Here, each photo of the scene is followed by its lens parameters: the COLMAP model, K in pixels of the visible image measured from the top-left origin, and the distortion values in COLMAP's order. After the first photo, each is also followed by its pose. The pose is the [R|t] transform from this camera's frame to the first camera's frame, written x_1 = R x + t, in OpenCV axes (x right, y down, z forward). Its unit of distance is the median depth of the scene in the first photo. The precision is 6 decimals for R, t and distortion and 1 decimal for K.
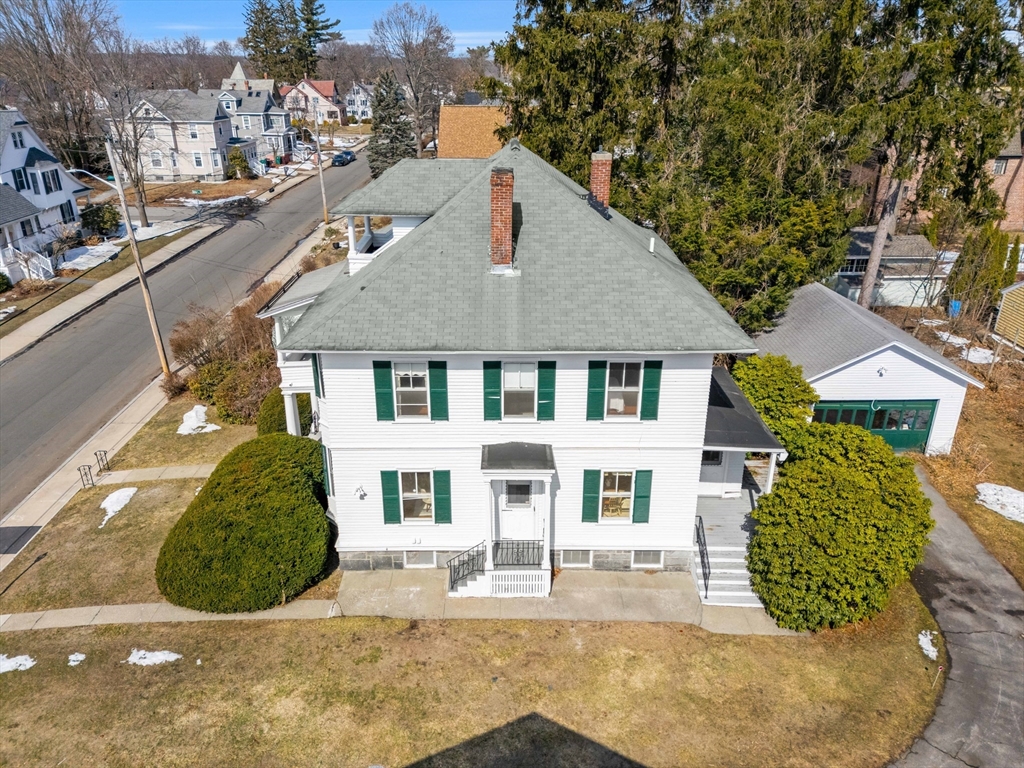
lens RADIAL K [[727.7, 0, 511.6], [0, 727.7, 383.3], [0, 0, 1]] dist [0.029813, -0.005294]
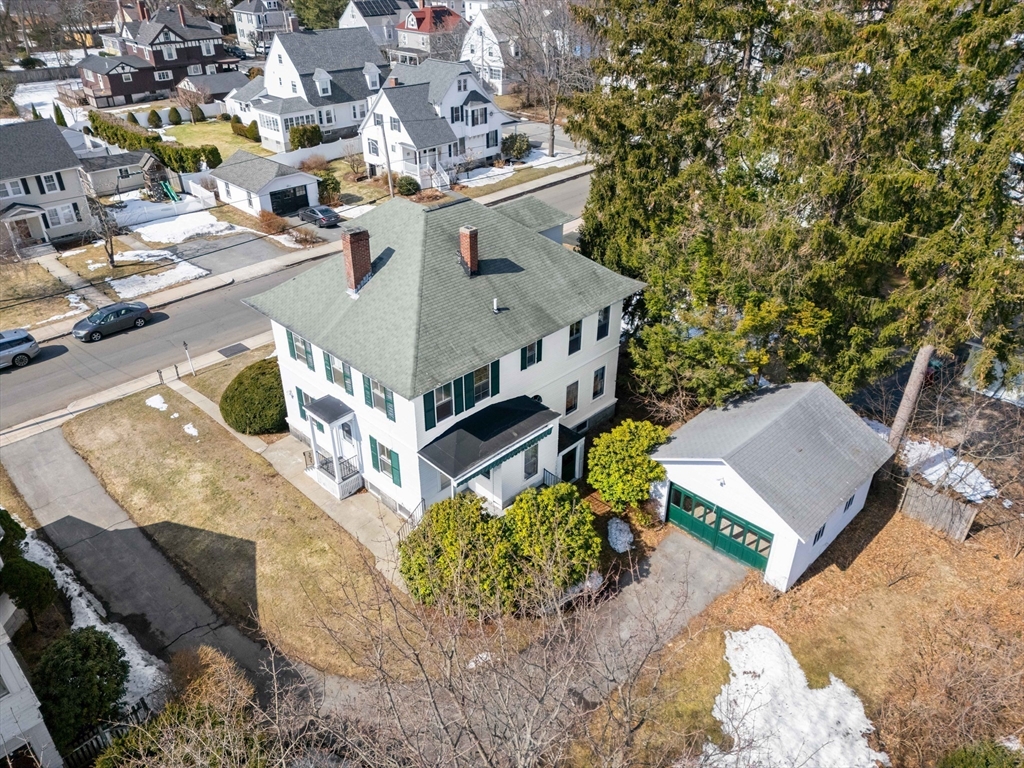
lens RADIAL K [[727.7, 0, 514.4], [0, 727.7, 382.6], [0, 0, 1]] dist [0.029813, -0.005294]
pose [[0.713476, 0.358567, -0.601982, 0.425022], [-0.279835, 0.933466, 0.224349, -0.143794], [0.642374, 0.008388, 0.766346, 0.017728]]
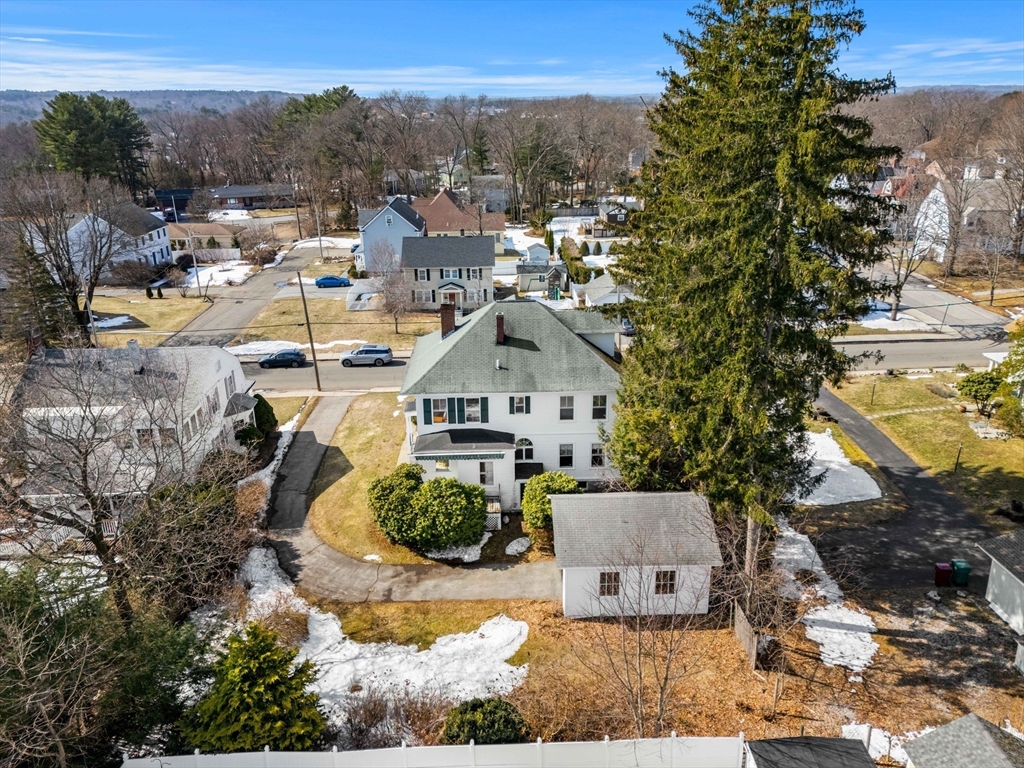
lens RADIAL K [[727.7, 0, 509.5], [0, 727.7, 384.0], [0, 0, 1]] dist [0.029813, -0.005294]
pose [[0.050043, 0.343983, -0.937642, 0.823019], [-0.392888, 0.869906, 0.298165, -0.293971], [0.918224, 0.353467, 0.178679, 0.284661]]
